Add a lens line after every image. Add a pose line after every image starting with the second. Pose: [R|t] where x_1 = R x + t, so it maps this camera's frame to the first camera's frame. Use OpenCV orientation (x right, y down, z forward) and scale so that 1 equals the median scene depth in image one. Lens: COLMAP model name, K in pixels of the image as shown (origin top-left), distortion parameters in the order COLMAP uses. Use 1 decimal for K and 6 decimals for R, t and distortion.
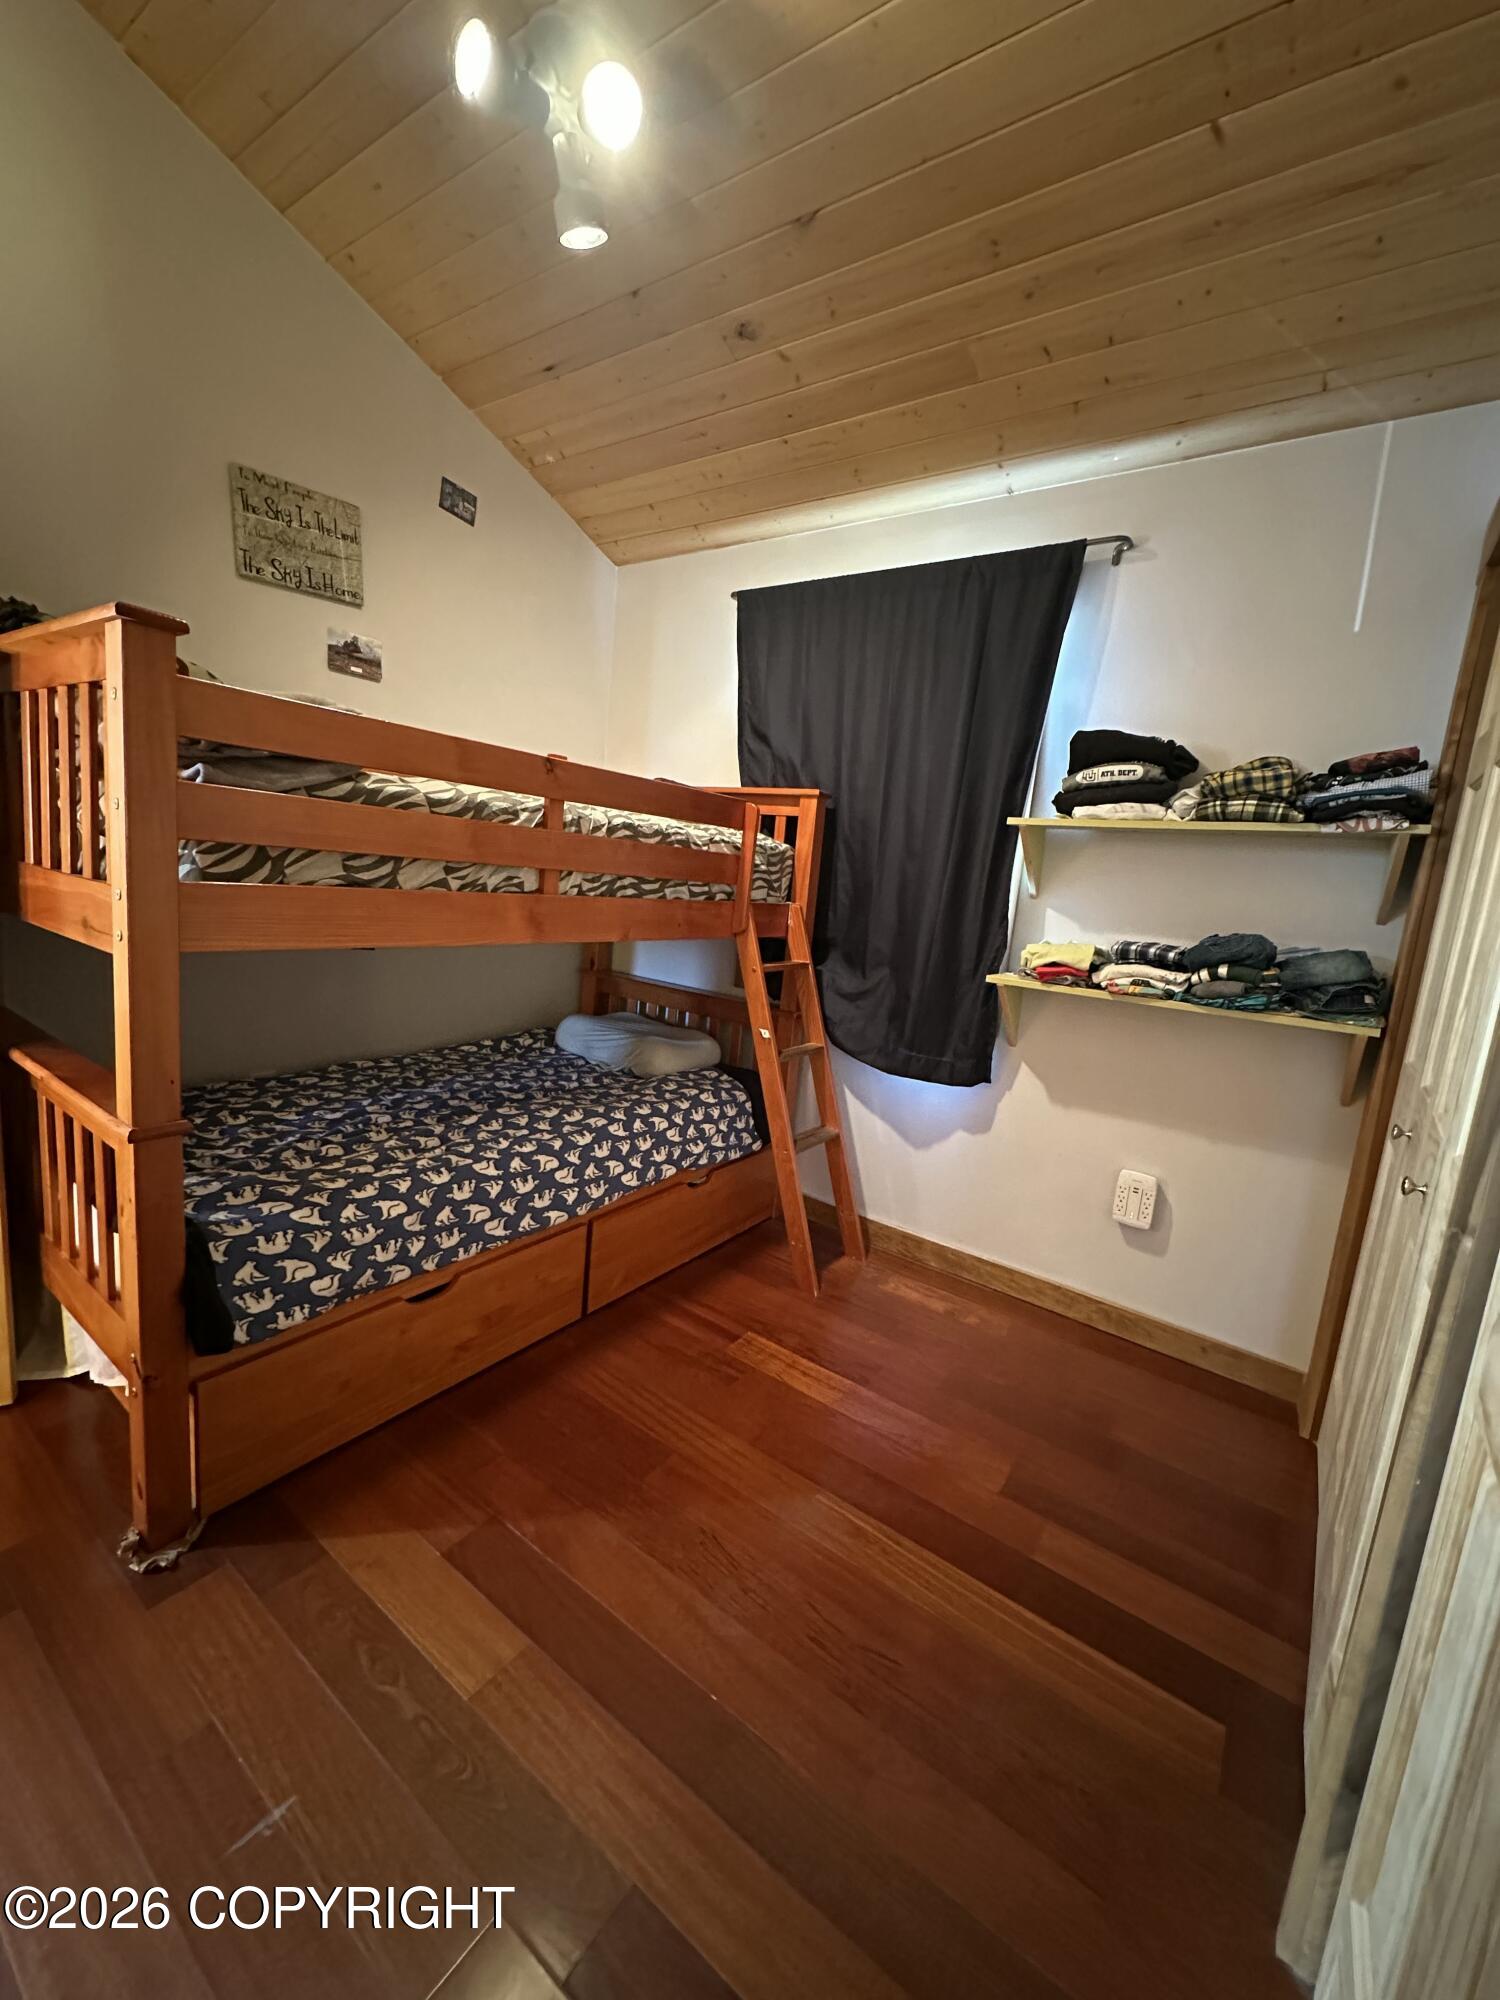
lens RADIAL K [[798.4, 0, 750.0], [0, 798.4, 1000.0], [0, 0, 1]] dist [0.000995, -0.000146]
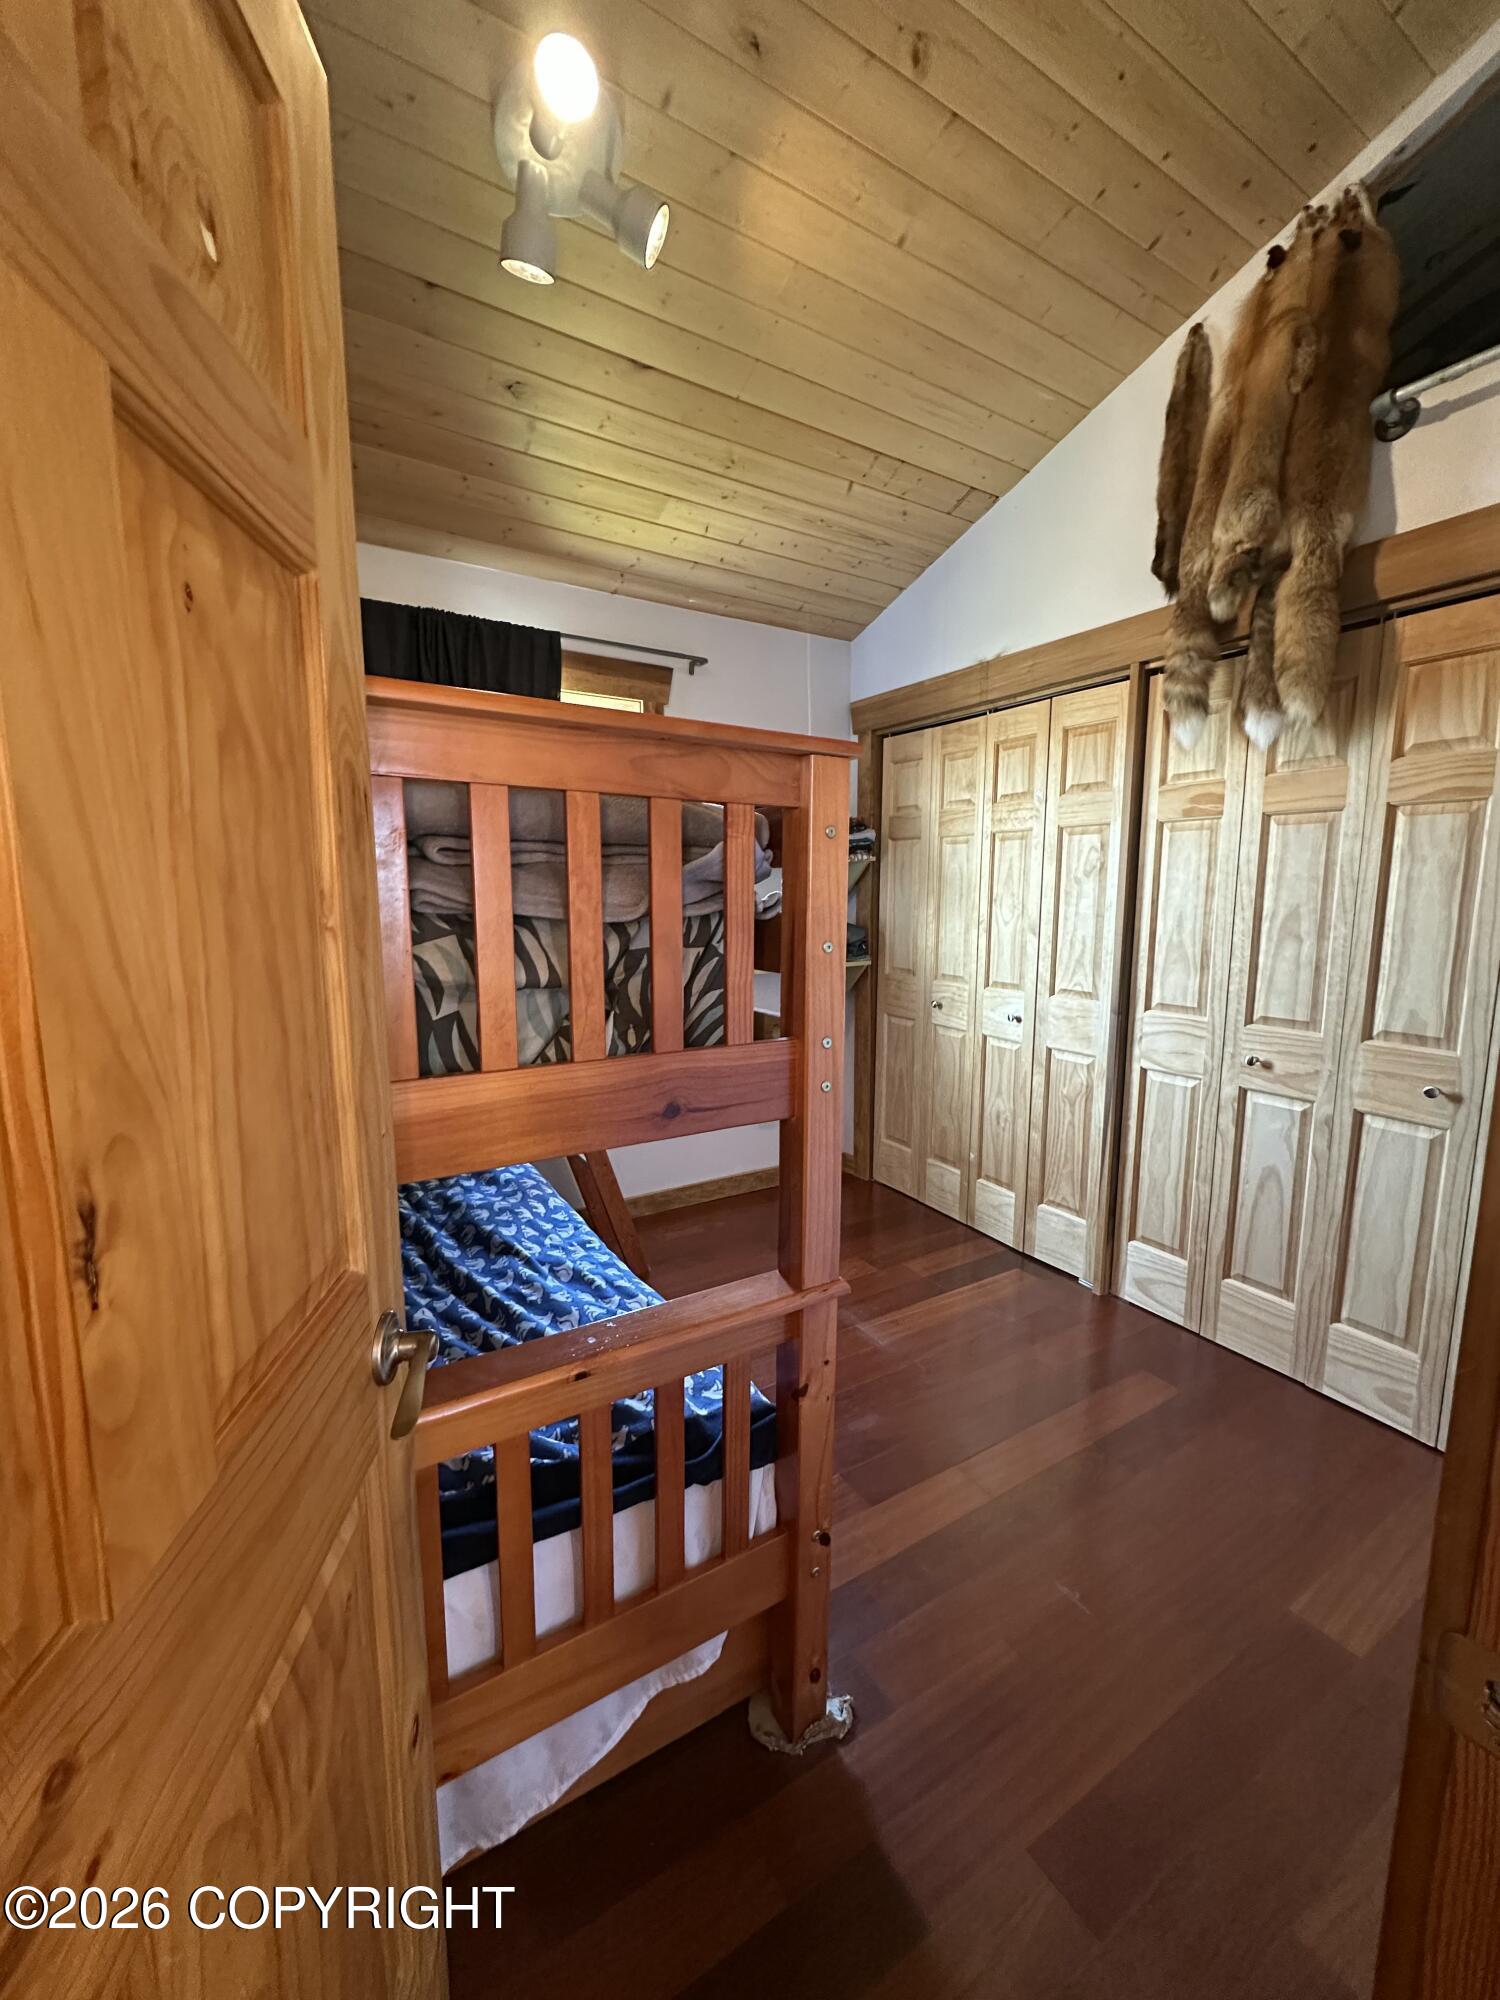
lens RADIAL K [[798.4, 0, 750.0], [0, 798.4, 1000.0], [0, 0, 1]] dist [0.000995, -0.000146]
pose [[0.387159, -0.217464, 0.896001, -0.901902], [0.176031, 0.971346, 0.159688, -0.191675], [-0.905053, 0.095900, 0.414346, 0.373350]]
